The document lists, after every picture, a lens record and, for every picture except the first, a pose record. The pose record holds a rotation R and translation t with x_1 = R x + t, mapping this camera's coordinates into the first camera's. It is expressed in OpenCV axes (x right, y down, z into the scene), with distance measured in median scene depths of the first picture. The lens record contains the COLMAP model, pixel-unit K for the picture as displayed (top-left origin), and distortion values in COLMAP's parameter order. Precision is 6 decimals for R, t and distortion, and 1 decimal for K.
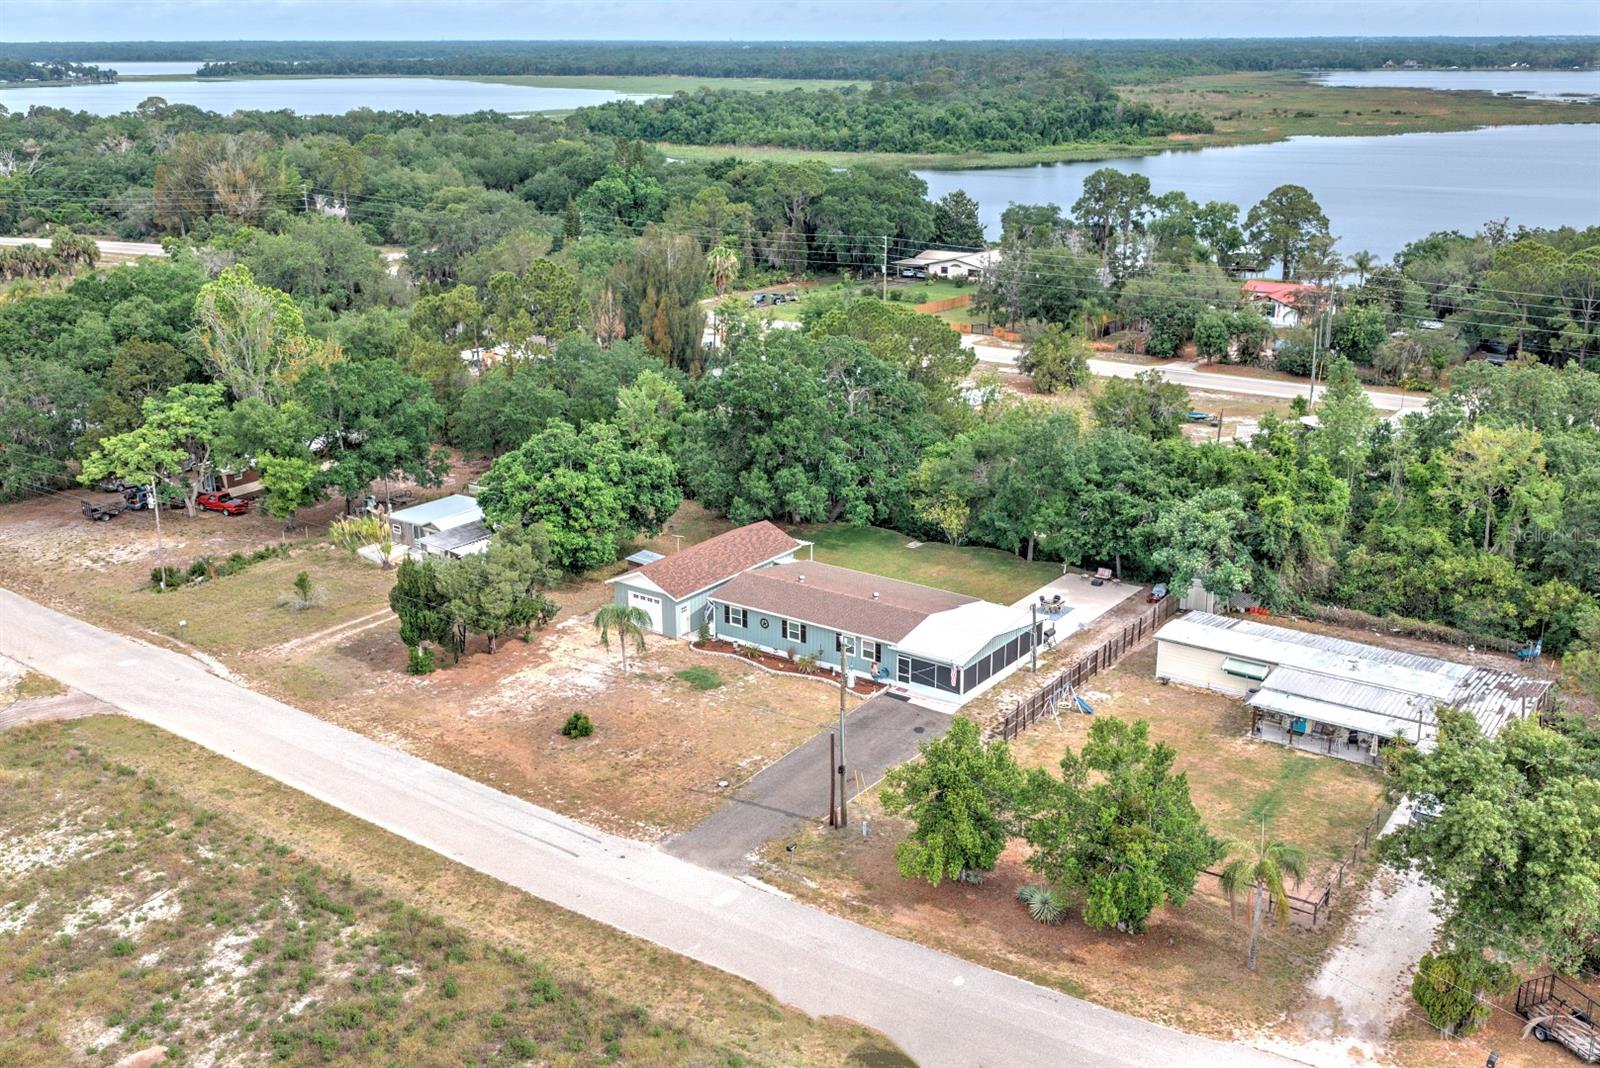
lens RADIAL K [[1540.4, 0, 806.3], [0, 1540.4, 532.5], [0, 0, 1]] dist [0.076701, -0.161421]
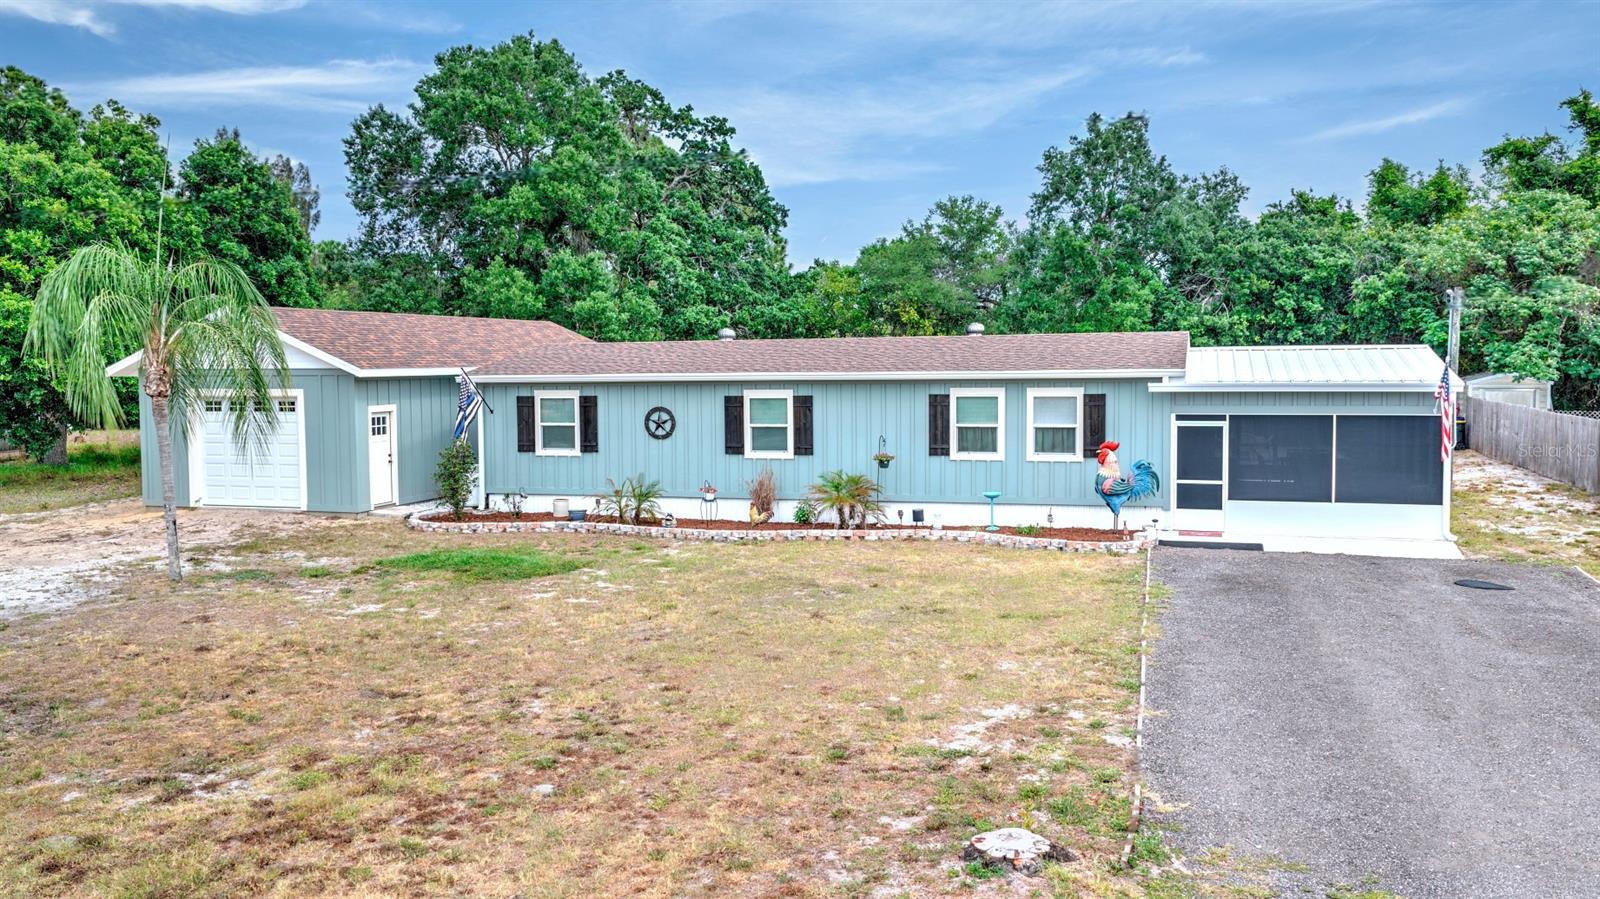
lens RADIAL K [[1296.4, 0, 800.0], [0, 1296.4, 449.5], [0, 0, 1]] dist [0.059831, -0.102738]
pose [[0.947246, -0.025514, 0.319491, -0.082098], [0.100777, 0.969978, -0.221329, 0.121676], [-0.304252, 0.241850, 0.921379, 0.714569]]
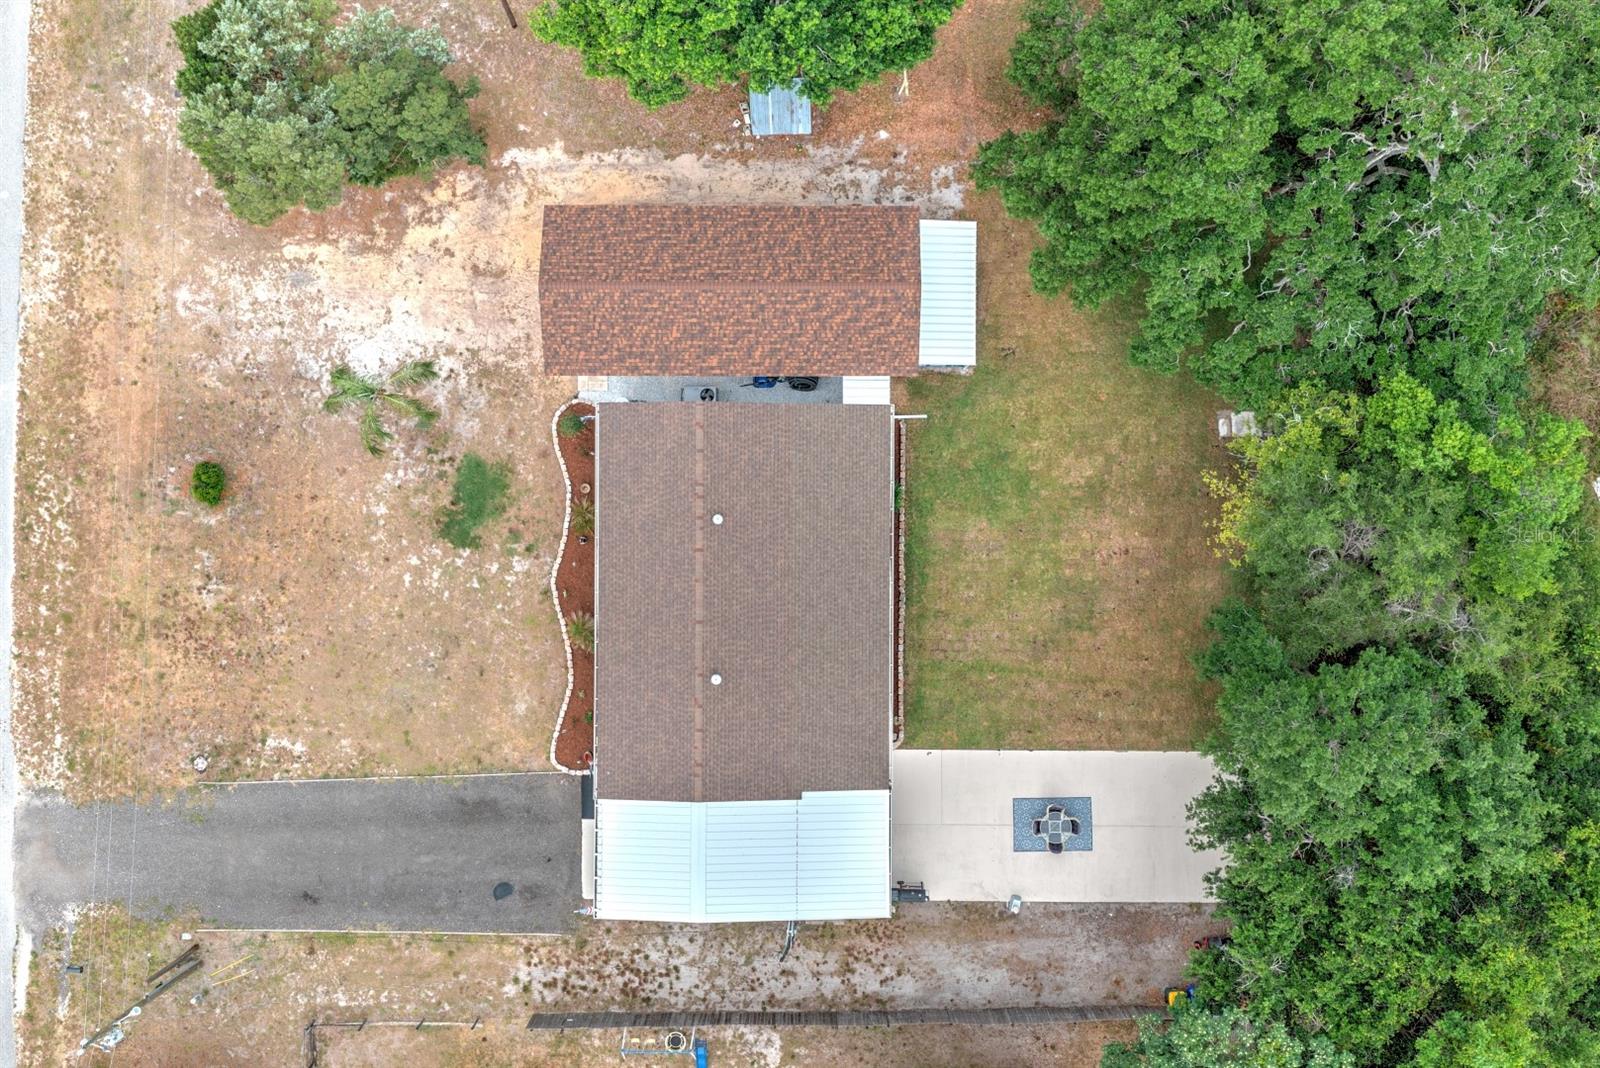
lens RADIAL K [[1540.4, 0, 806.3], [0, 1540.4, 532.5], [0, 0, 1]] dist [0.076701, -0.161421]
pose [[0.583153, 0.812349, 0.004636, 0.016845], [-0.252654, 0.175941, 0.951426, -0.499940], [0.772074, -0.555998, 0.307843, 0.838401]]
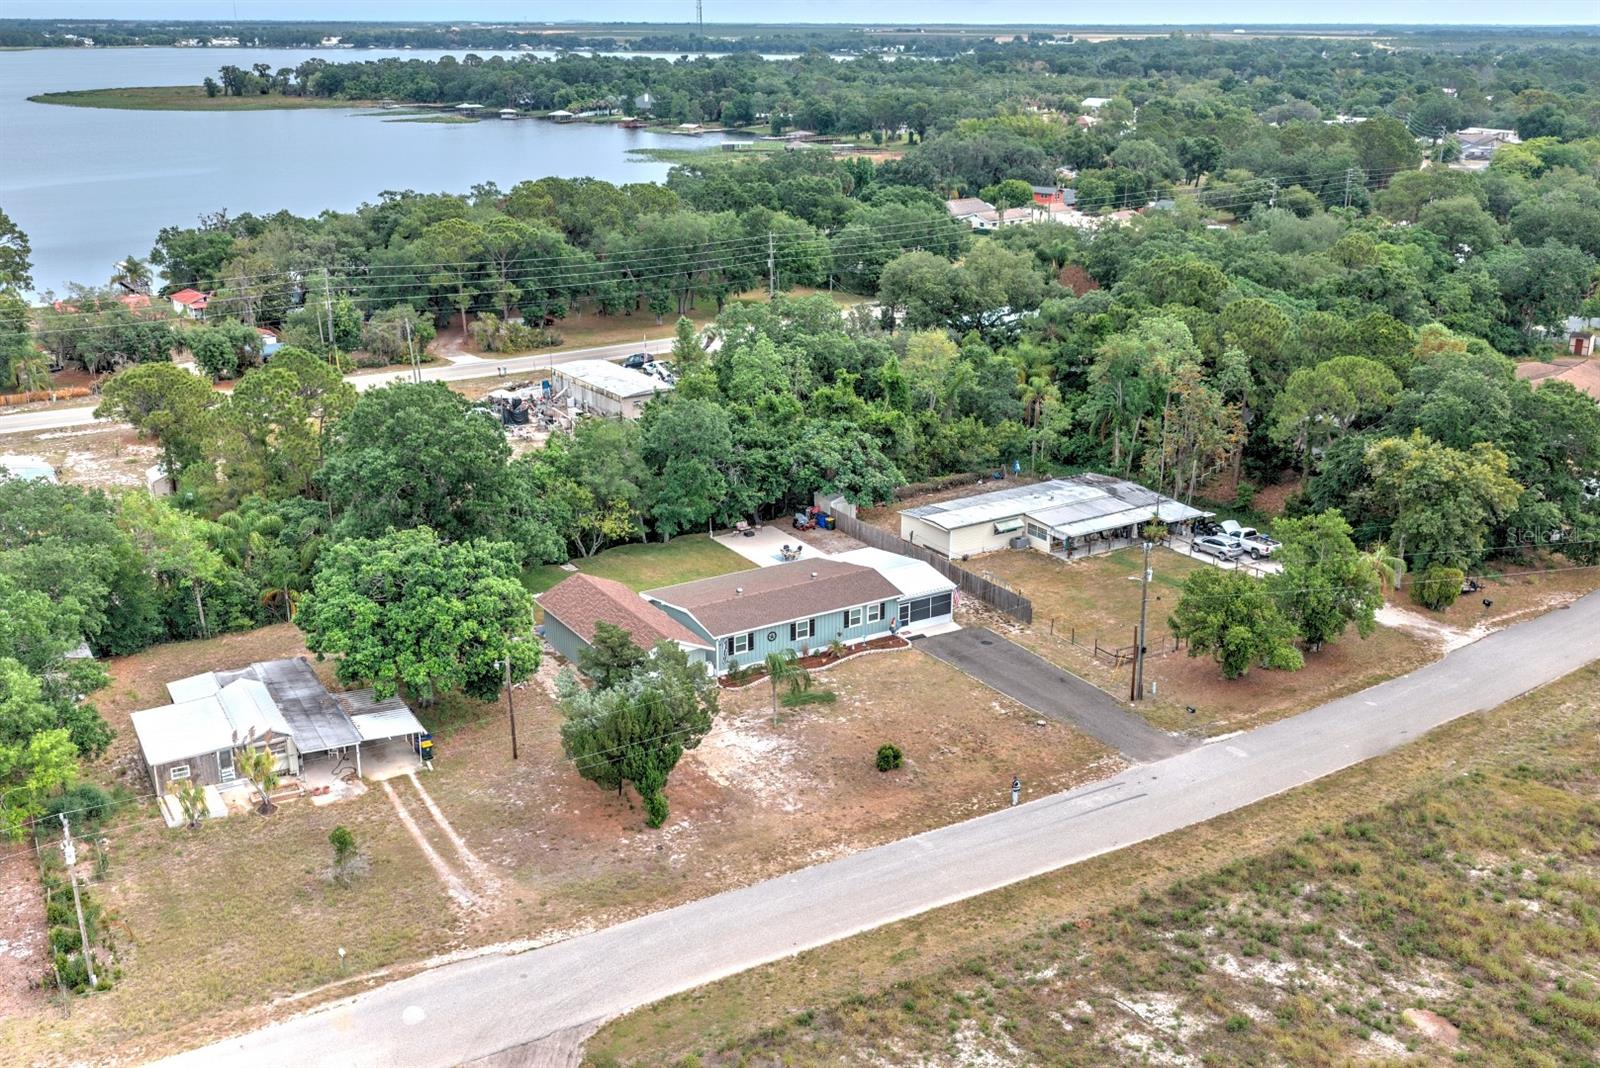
lens RADIAL K [[1540.4, 0, 806.3], [0, 1540.4, 532.5], [0, 0, 1]] dist [0.076701, -0.161421]
pose [[0.385148, -0.284146, 0.878022, -0.857015], [0.275057, 0.943522, 0.184688, -0.180080], [-0.880911, 0.170374, 0.441552, 0.497505]]
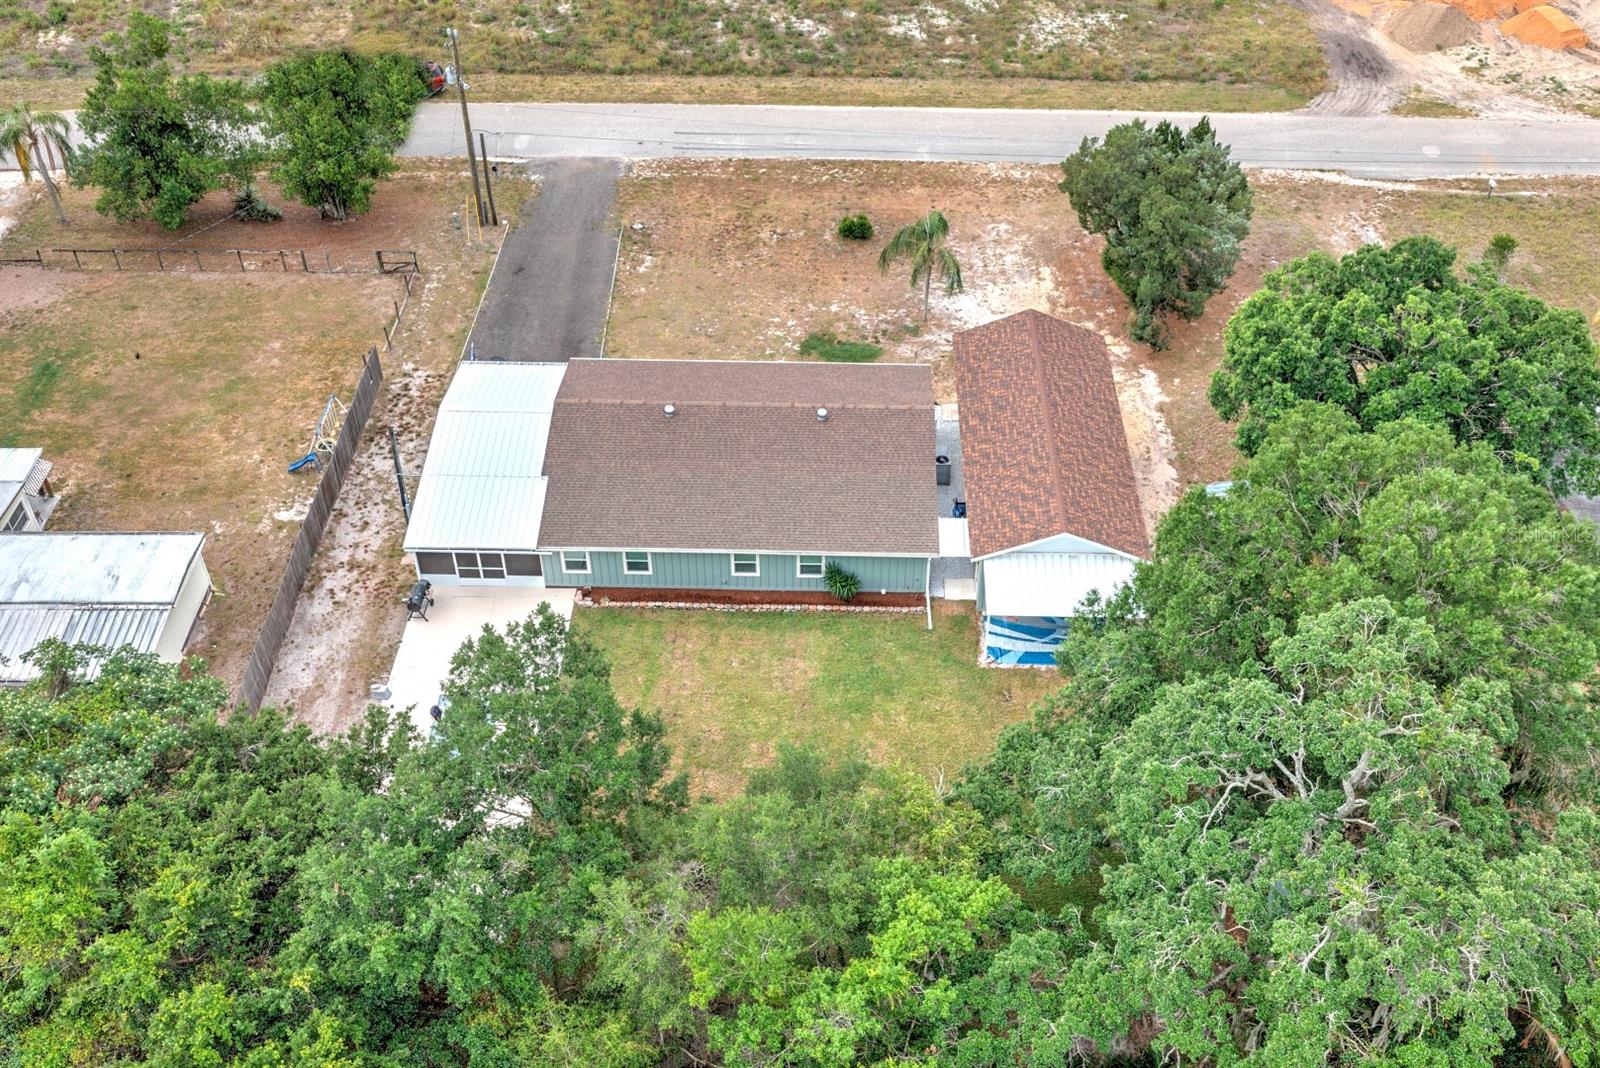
lens RADIAL K [[1540.4, 0, 806.3], [0, 1540.4, 532.5], [0, 0, 1]] dist [0.076701, -0.161421]
pose [[-0.825771, 0.378061, -0.418536, 0.258249], [-0.165412, 0.547107, 0.820556, -0.415582], [0.539204, 0.746823, -0.389249, 1.238546]]
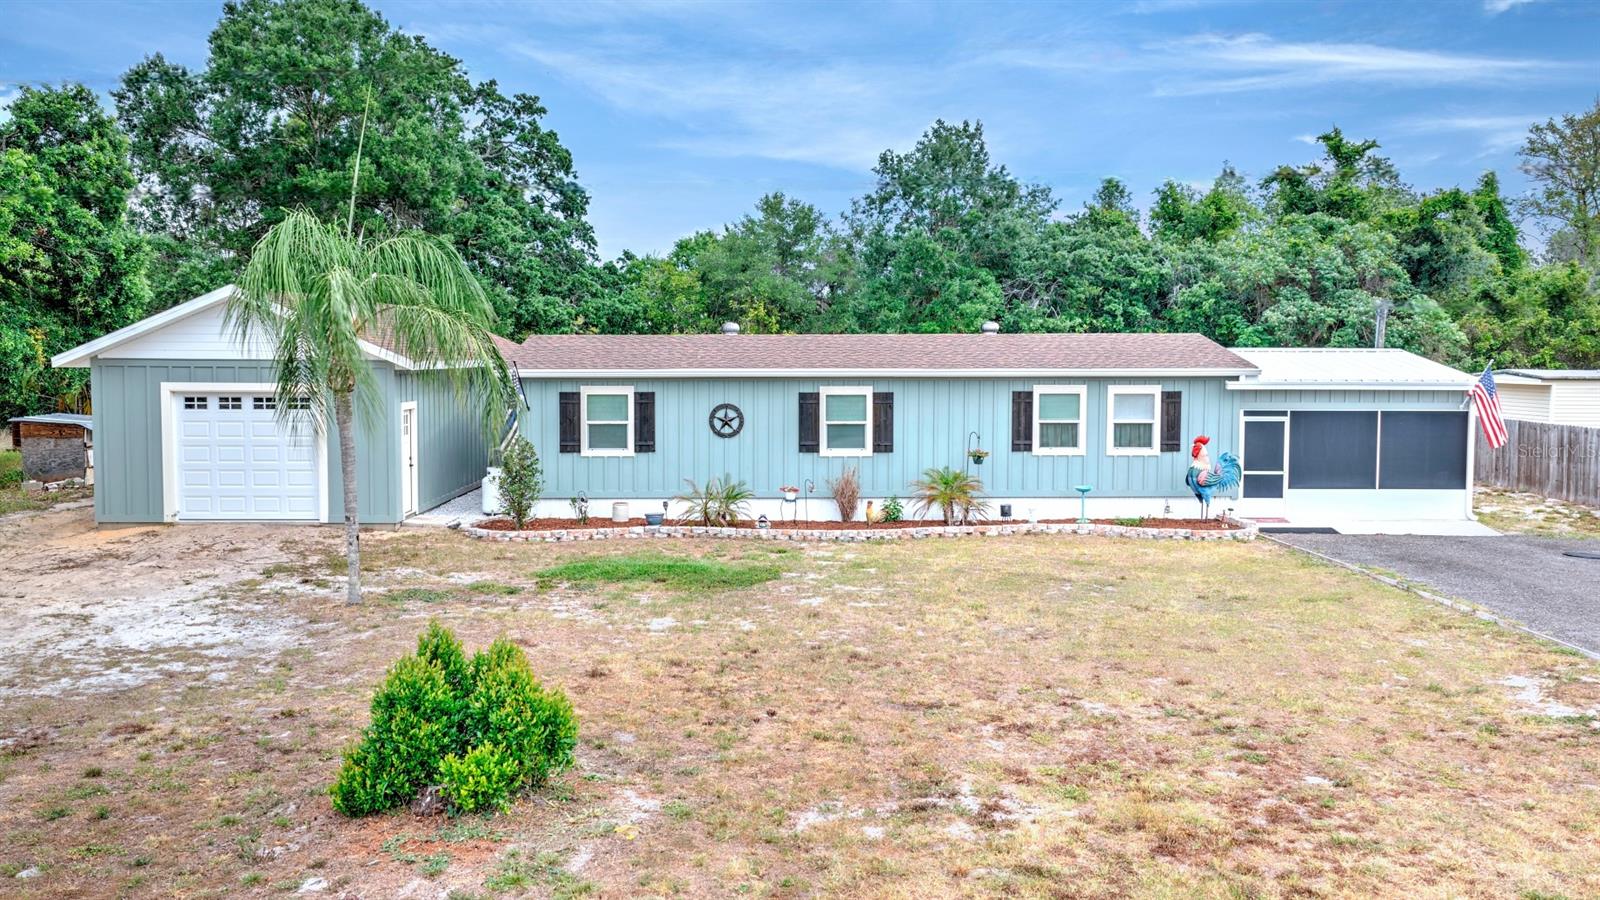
lens RADIAL K [[1325.4, 0, 800.0], [0, 1325.4, 450.0], [0, 0, 1]] dist [0.065529, -0.116737]
pose [[0.803267, -0.035483, 0.594562, -0.164344], [0.174078, 0.968625, -0.177376, 0.109084], [-0.569614, 0.245980, 0.784241, 0.755690]]
